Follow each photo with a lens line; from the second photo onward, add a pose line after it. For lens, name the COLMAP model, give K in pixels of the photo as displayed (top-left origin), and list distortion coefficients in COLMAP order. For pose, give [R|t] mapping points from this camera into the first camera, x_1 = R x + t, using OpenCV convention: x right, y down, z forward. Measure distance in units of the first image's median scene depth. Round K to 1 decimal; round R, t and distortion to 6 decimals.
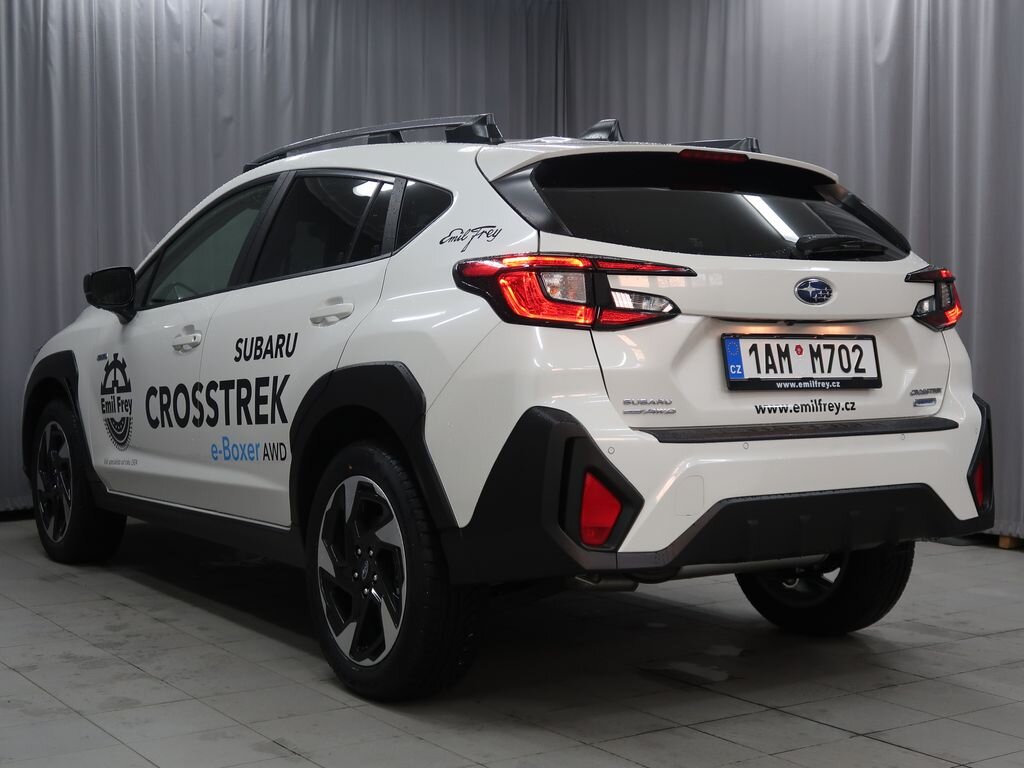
lens RADIAL K [[1543.0, 0, 512.0], [0, 1543.0, 384.0], [0, 0, 1]] dist [0.020690, -0.079404]
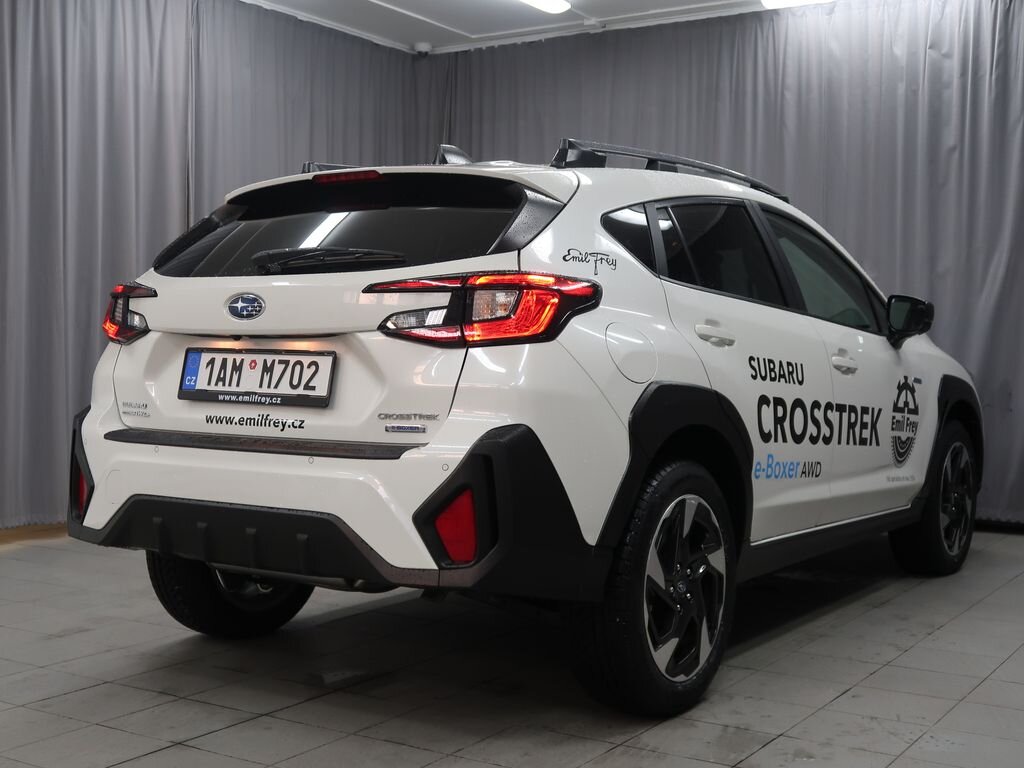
lens RADIAL K [[1328.3, 0, 495.9], [0, 1328.3, 384.8], [0, 0, 1]] dist [0.001373, 0.014227]
pose [[0.380093, 0.025634, -0.924593, 1.053966], [-0.043304, 0.999013, 0.009896, -0.024261], [0.923934, 0.036278, 0.380828, 0.812214]]
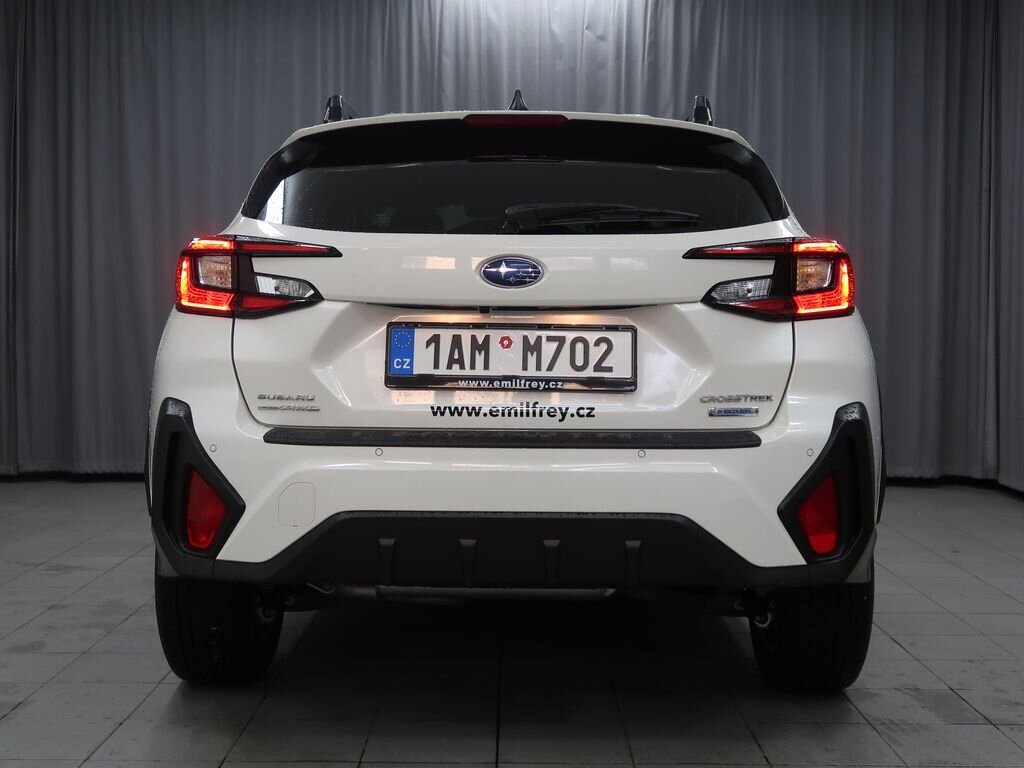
lens RADIAL K [[1328.3, 0, 495.9], [0, 1328.3, 384.8], [0, 0, 1]] dist [0.001373, 0.014227]
pose [[0.817395, 0.029951, -0.575299, 0.595231], [-0.024710, 0.999551, 0.016929, -0.011116], [0.575548, 0.000378, 0.817768, 0.405707]]
